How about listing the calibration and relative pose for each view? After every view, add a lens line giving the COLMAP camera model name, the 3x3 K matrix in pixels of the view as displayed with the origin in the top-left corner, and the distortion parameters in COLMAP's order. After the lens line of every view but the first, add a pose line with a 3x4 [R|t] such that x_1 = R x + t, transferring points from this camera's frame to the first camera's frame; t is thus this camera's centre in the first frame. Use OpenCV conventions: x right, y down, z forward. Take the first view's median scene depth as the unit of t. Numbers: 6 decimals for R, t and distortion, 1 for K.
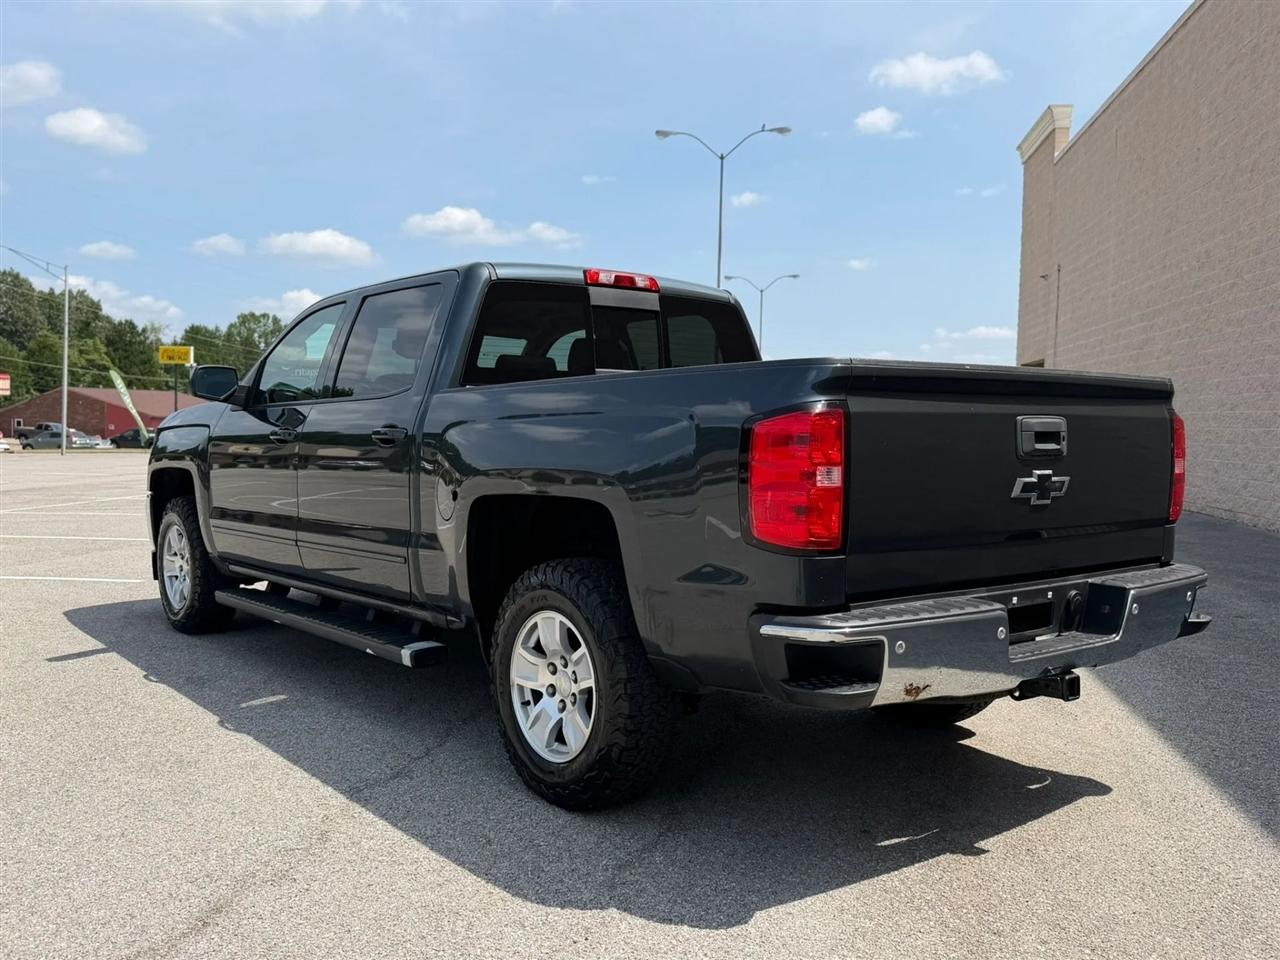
lens RADIAL K [[1144.4, 0, 642.3], [0, 1144.4, 484.8], [0, 0, 1]] dist [0.078451, -0.128664]
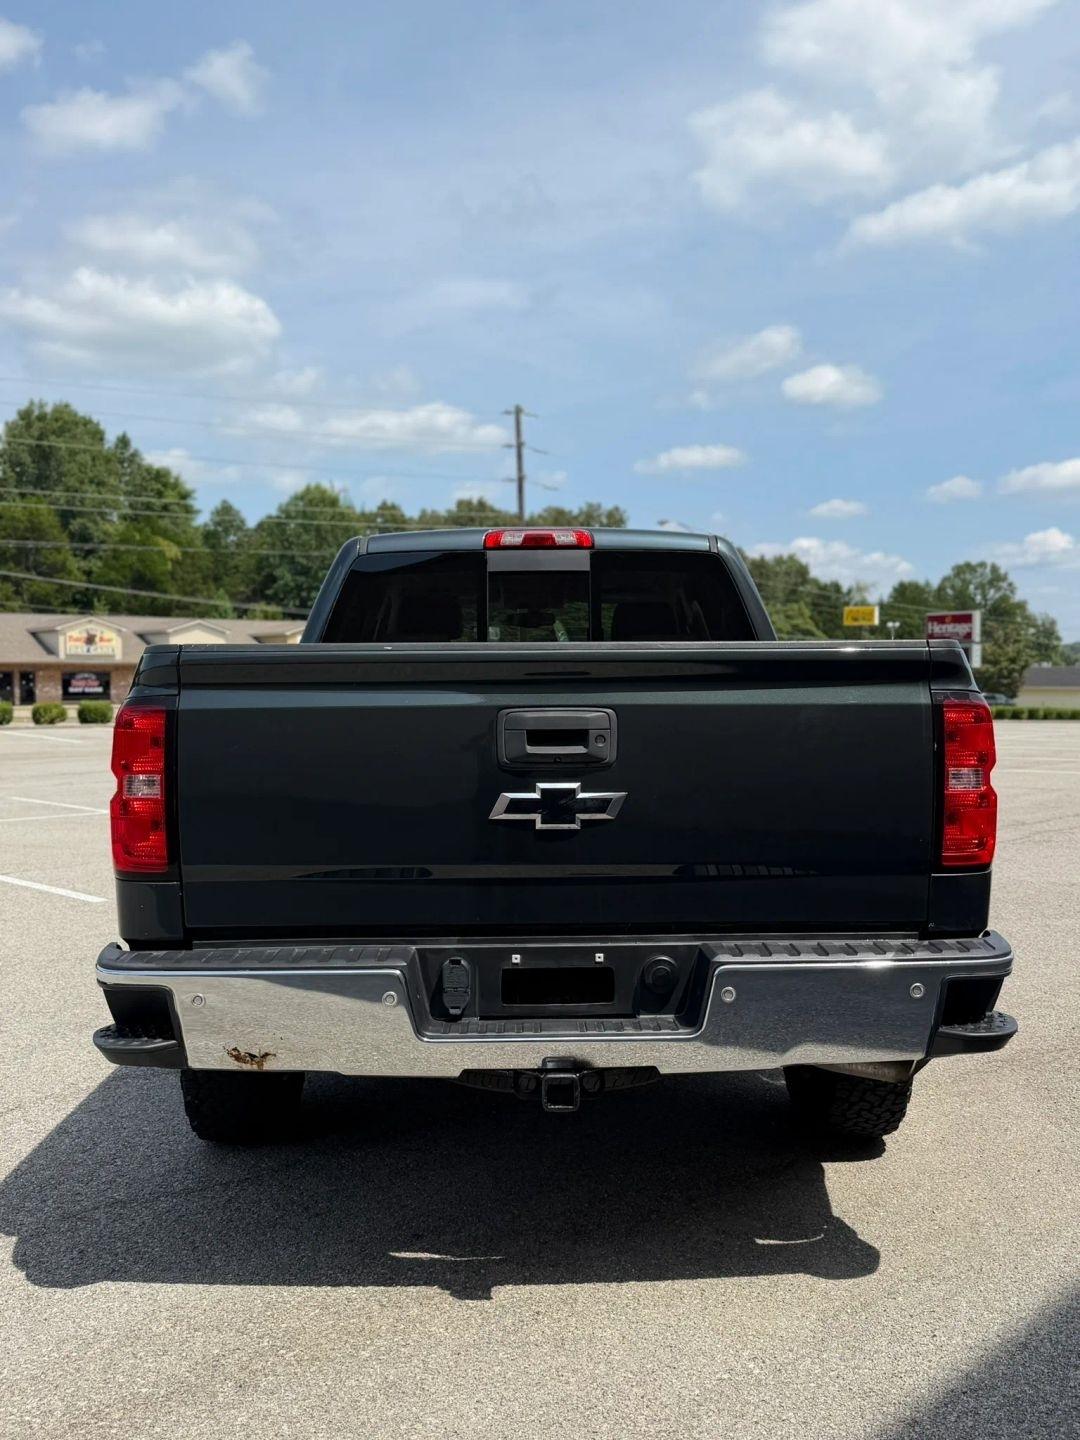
lens RADIAL K [[1287.5, 0, 543.7], [0, 1287.5, 730.8], [0, 0, 1]] dist [0.078451, -0.128664]
pose [[0.787571, 0.004047, -0.616211, 0.564963], [-0.015206, 0.999802, -0.012868, -0.023264], [0.616037, 0.019505, 0.787476, 0.245300]]
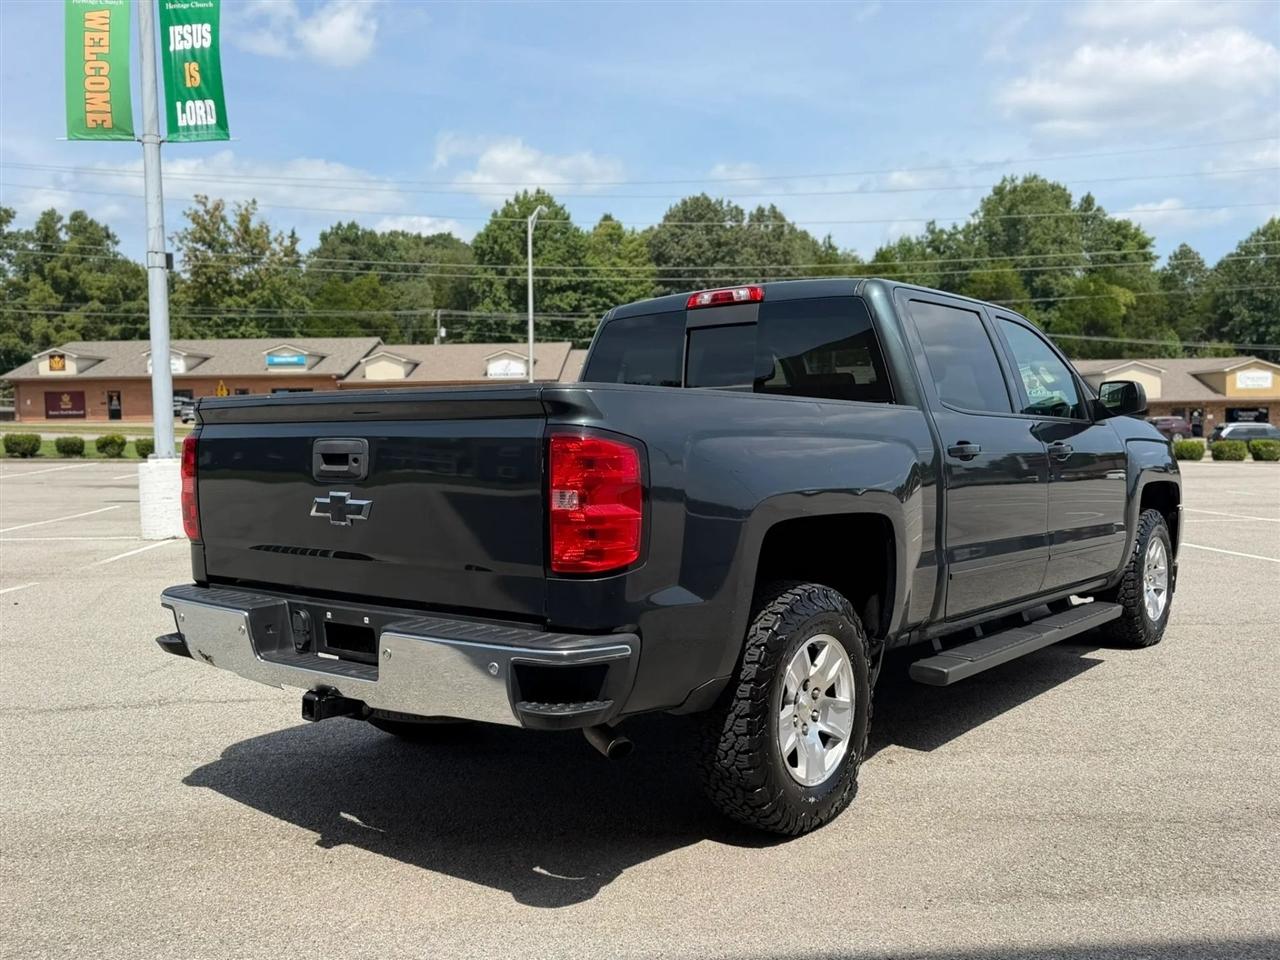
lens RADIAL K [[1144.4, 0, 640.9], [0, 1144.4, 484.6], [0, 0, 1]] dist [0.078451, -0.128664]
pose [[0.200881, 0.029313, -0.979177, 0.936563], [-0.033639, 0.999169, 0.023010, -0.034362], [0.979038, 0.028317, 0.201701, 0.714786]]
